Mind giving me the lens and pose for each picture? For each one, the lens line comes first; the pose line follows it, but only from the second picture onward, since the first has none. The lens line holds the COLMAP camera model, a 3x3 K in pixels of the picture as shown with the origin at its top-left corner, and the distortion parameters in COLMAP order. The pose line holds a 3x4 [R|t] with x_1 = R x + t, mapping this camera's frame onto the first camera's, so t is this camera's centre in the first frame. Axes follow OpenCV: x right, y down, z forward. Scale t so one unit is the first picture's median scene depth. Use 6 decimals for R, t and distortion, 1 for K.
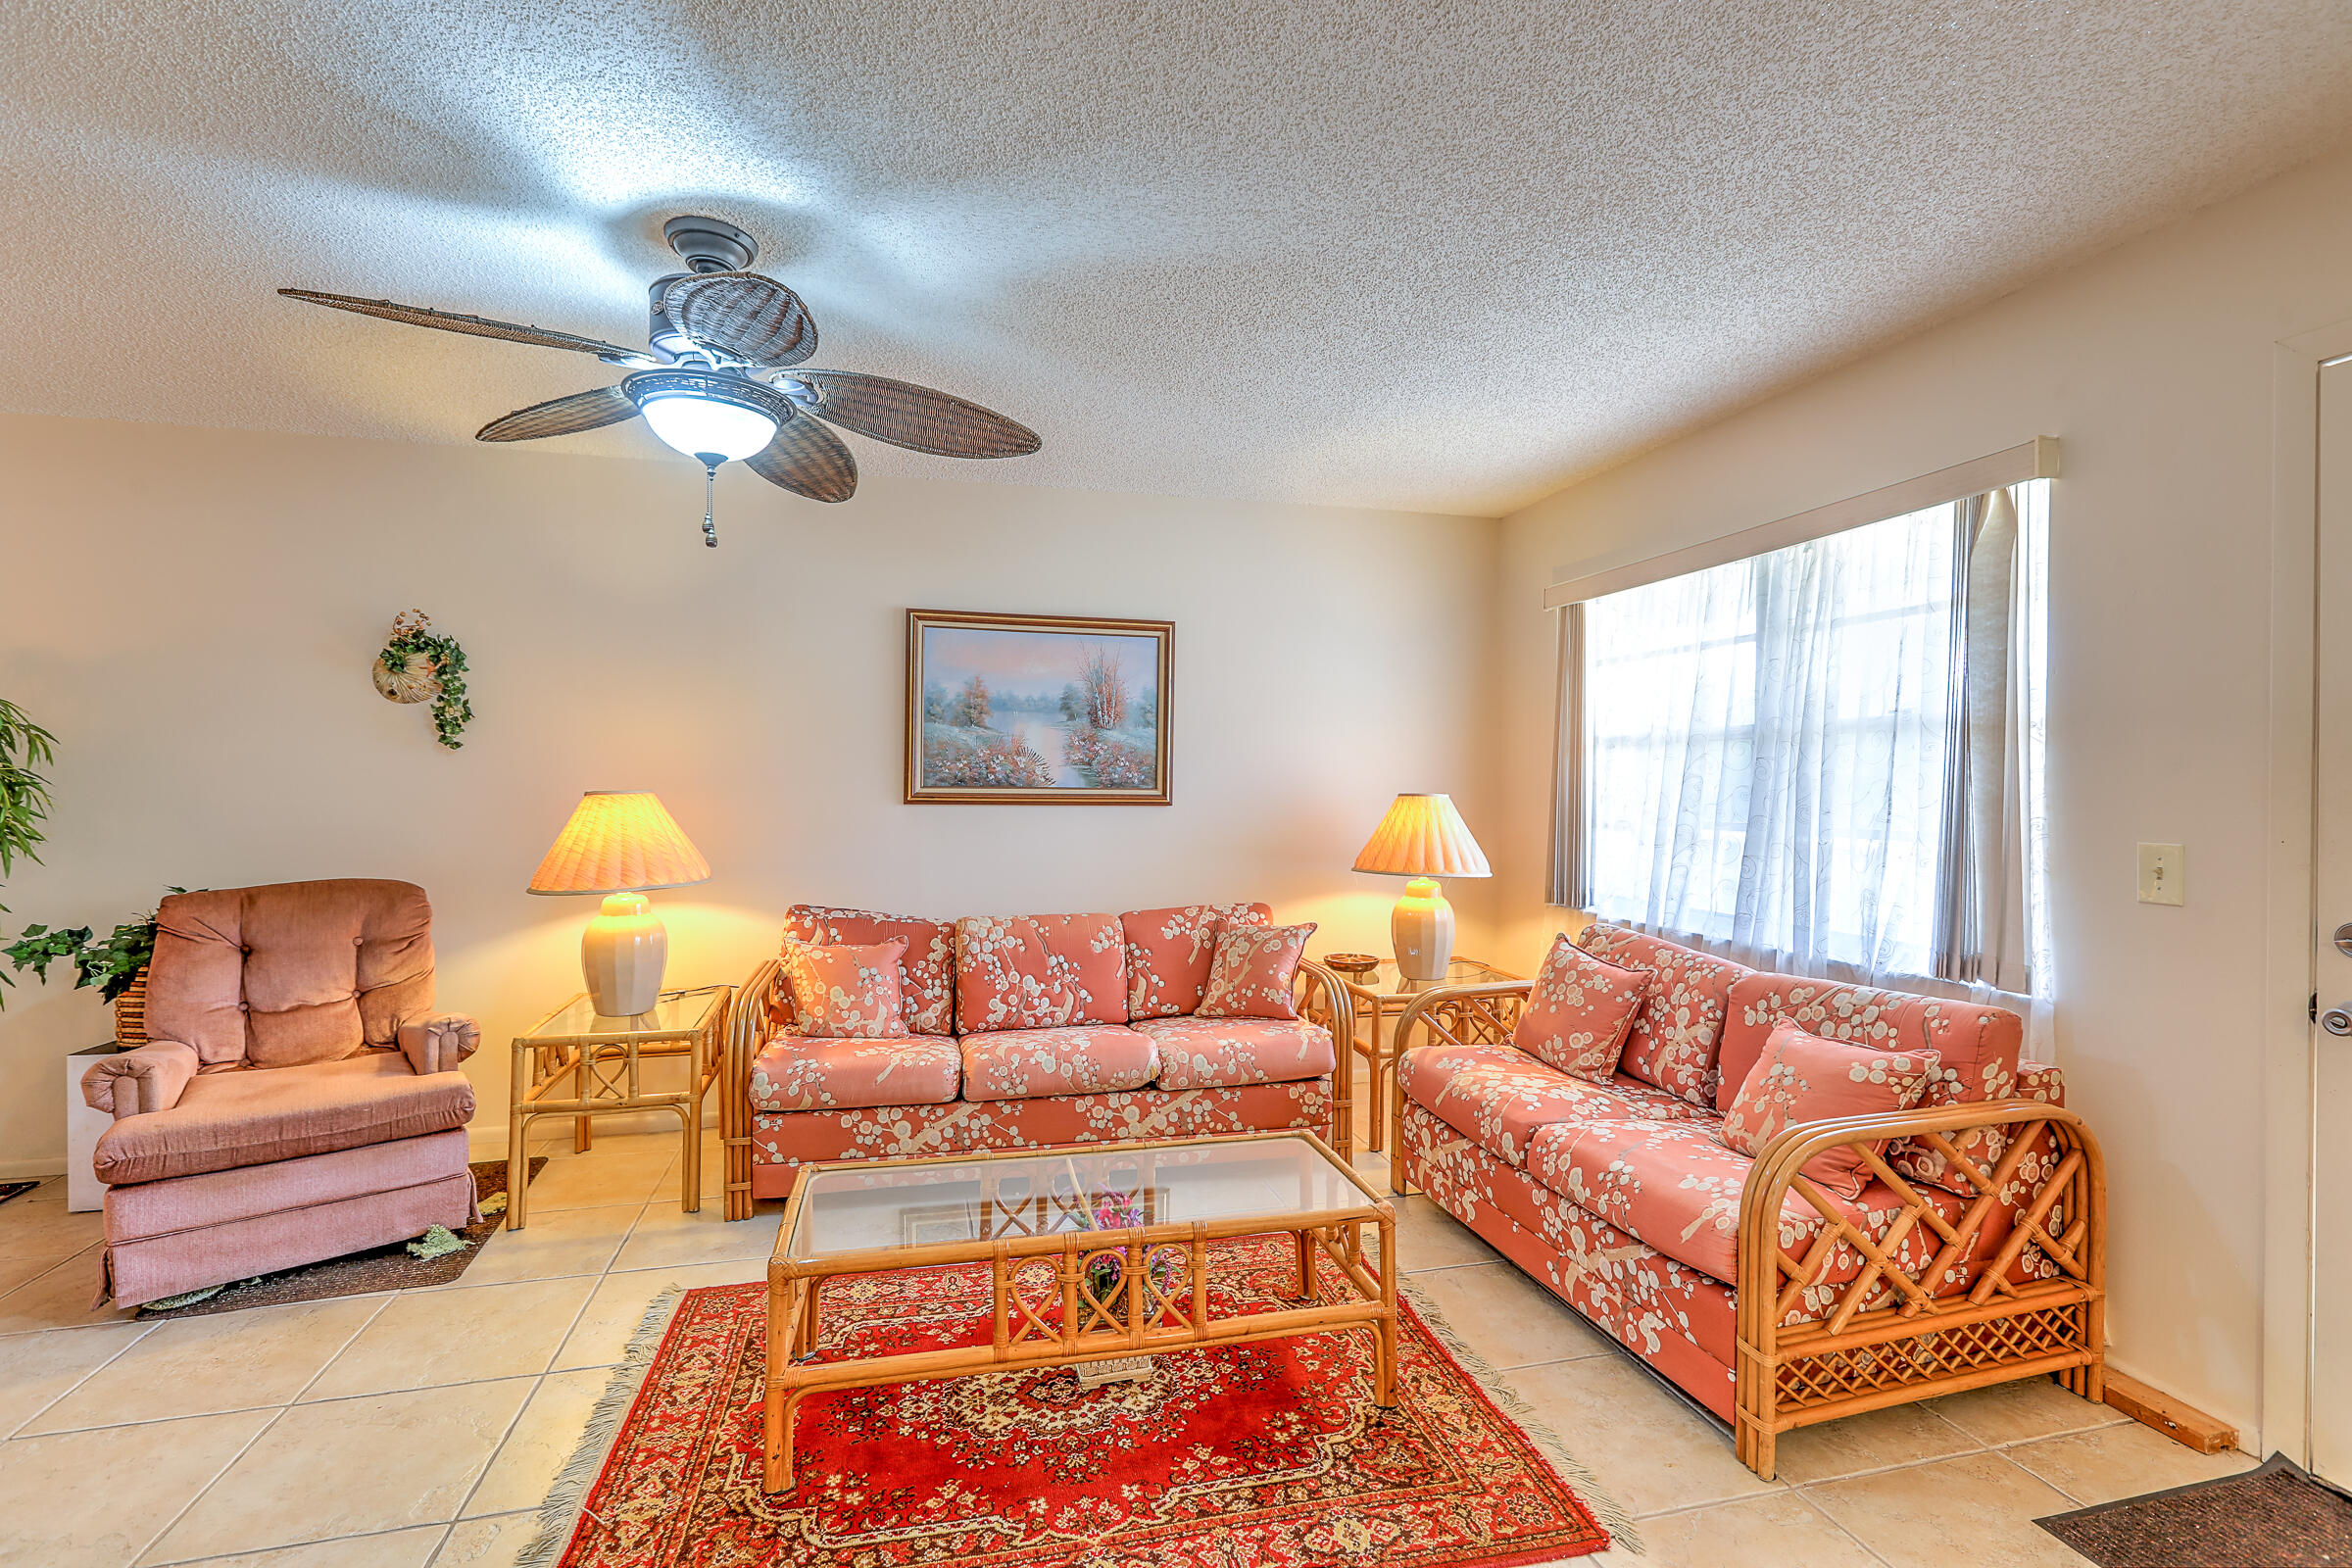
lens RADIAL K [[1046.1, 0, 1174.7], [0, 1046.1, 789.1], [0, 0, 1]] dist [-0.001109, 0.001930]
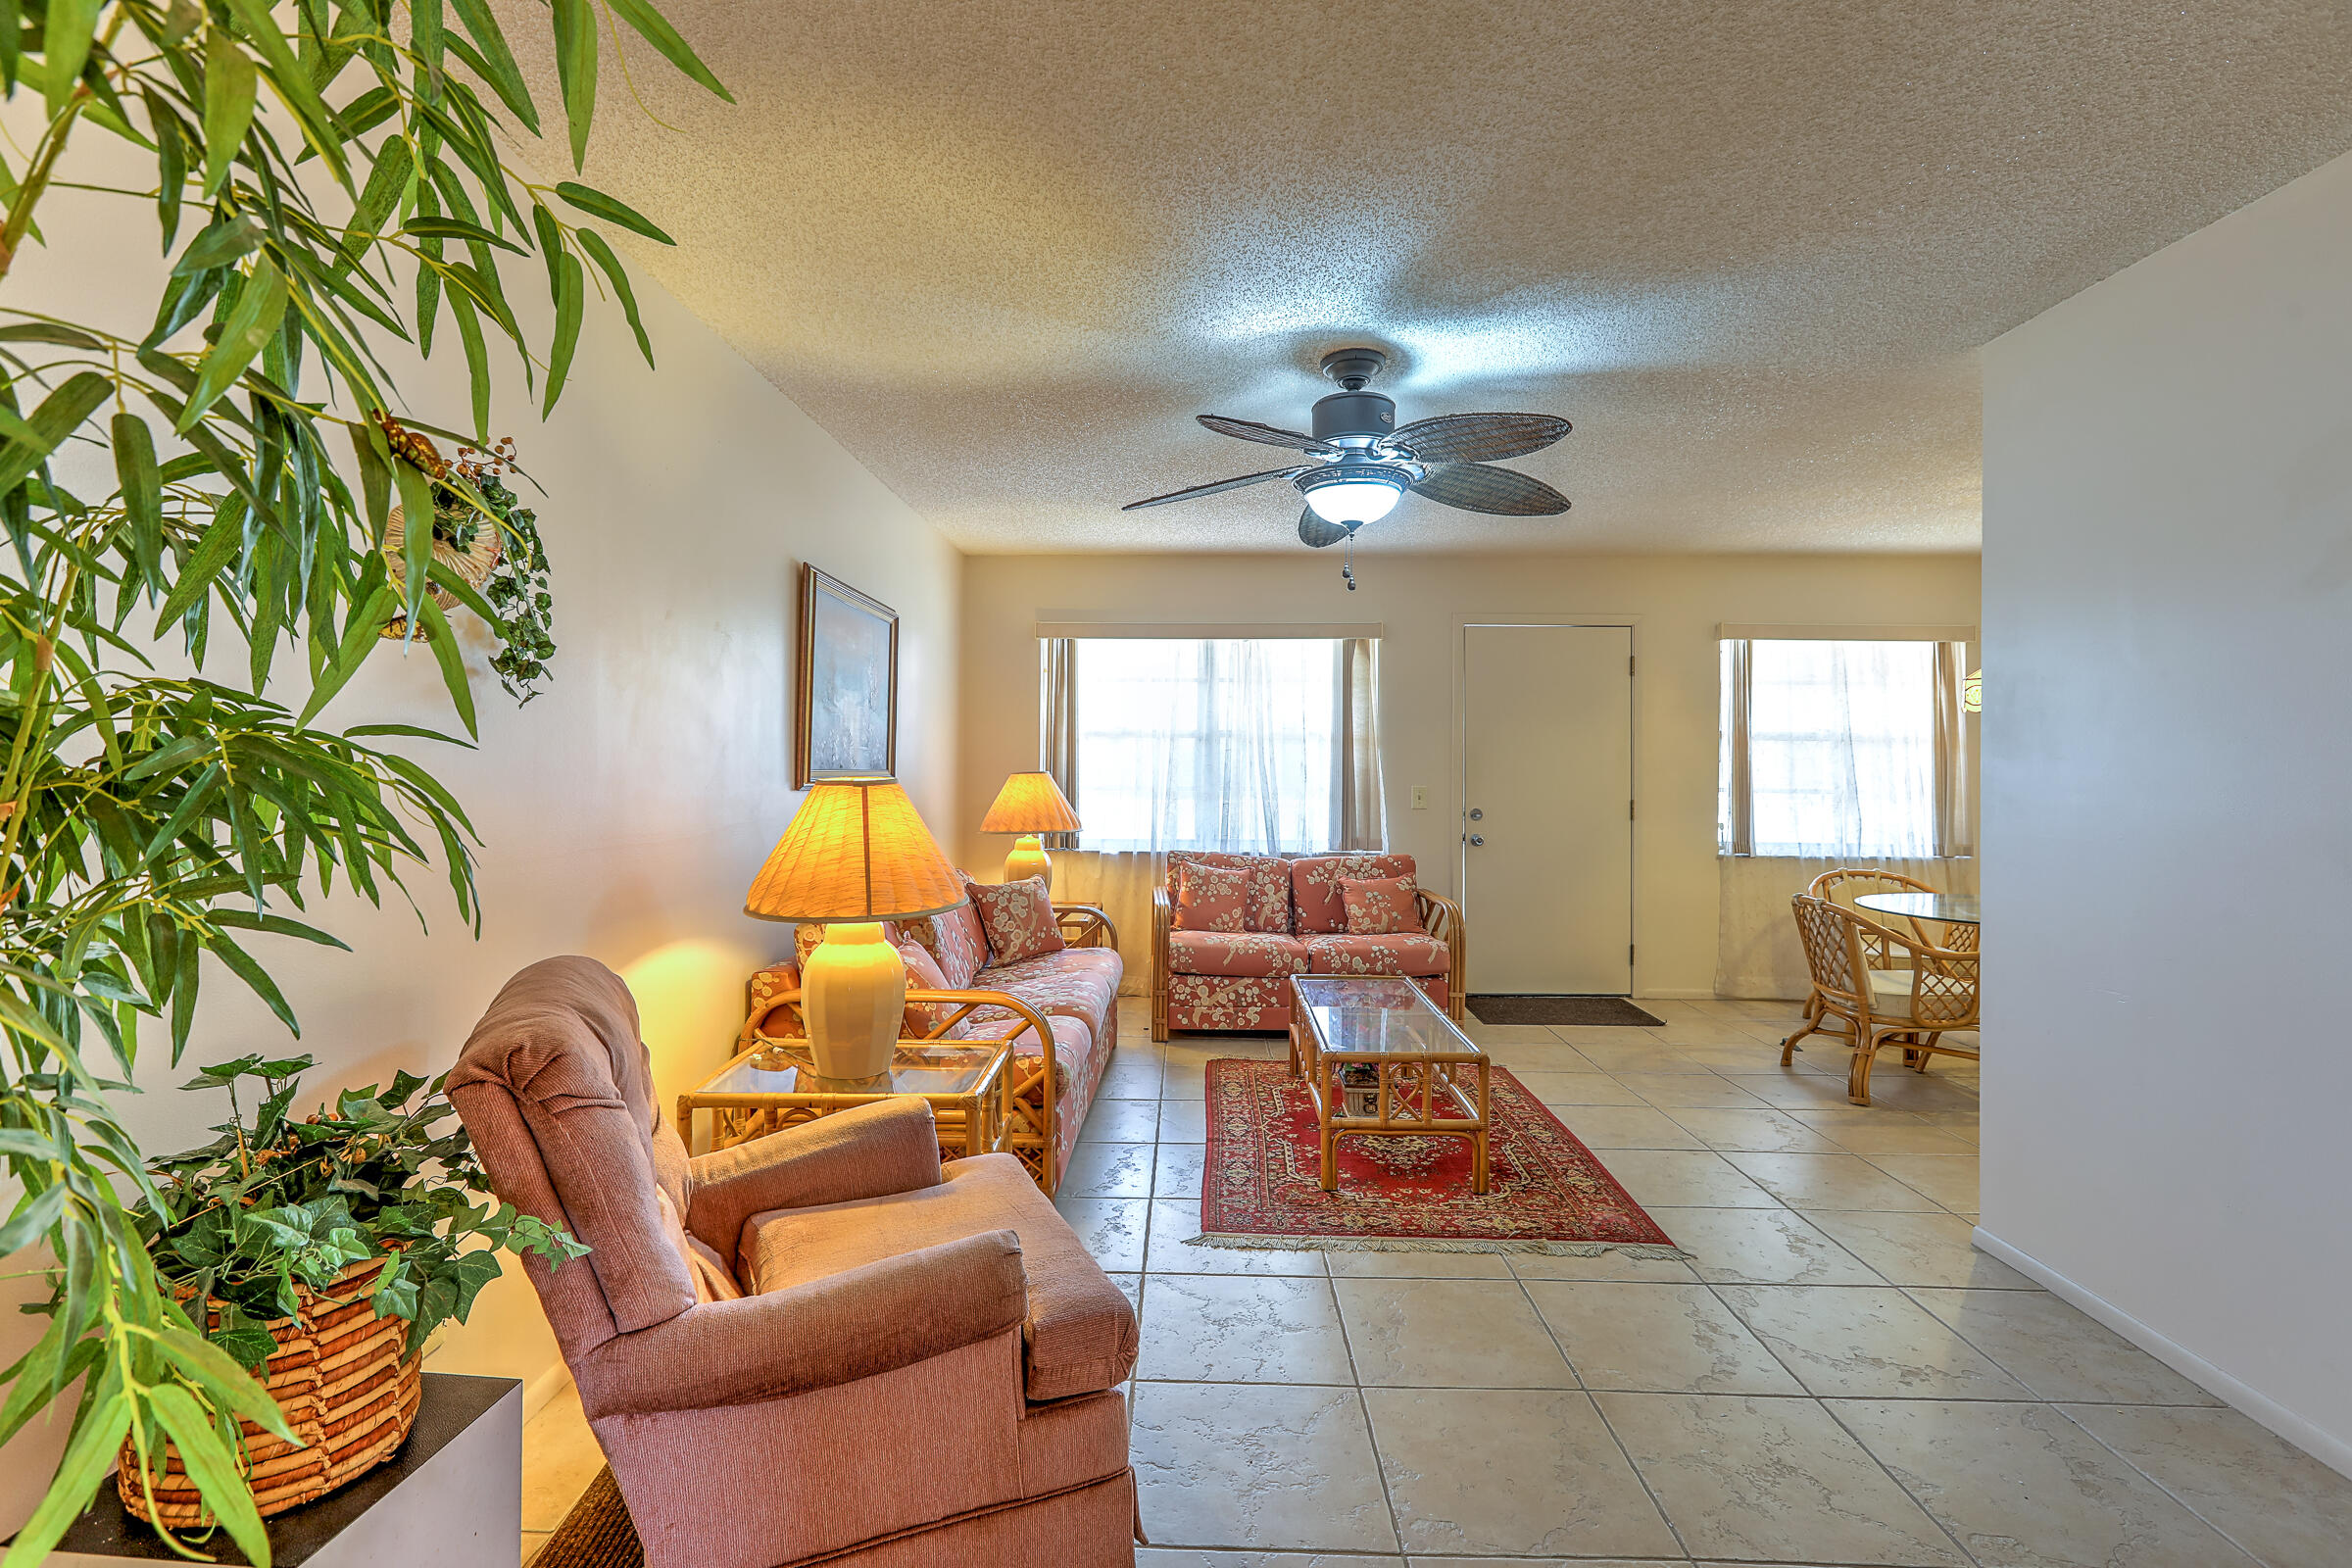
lens RADIAL K [[1059.1, 0, 1176.5], [0, 1059.1, 749.5], [0, 0, 1]] dist [-0.000537, 0.000094]
pose [[0.262020, 0.010714, 0.965003, -1.116799], [0.002816, 0.999926, -0.011867, -0.007893], [-0.965058, 0.005826, 0.261971, 0.534480]]
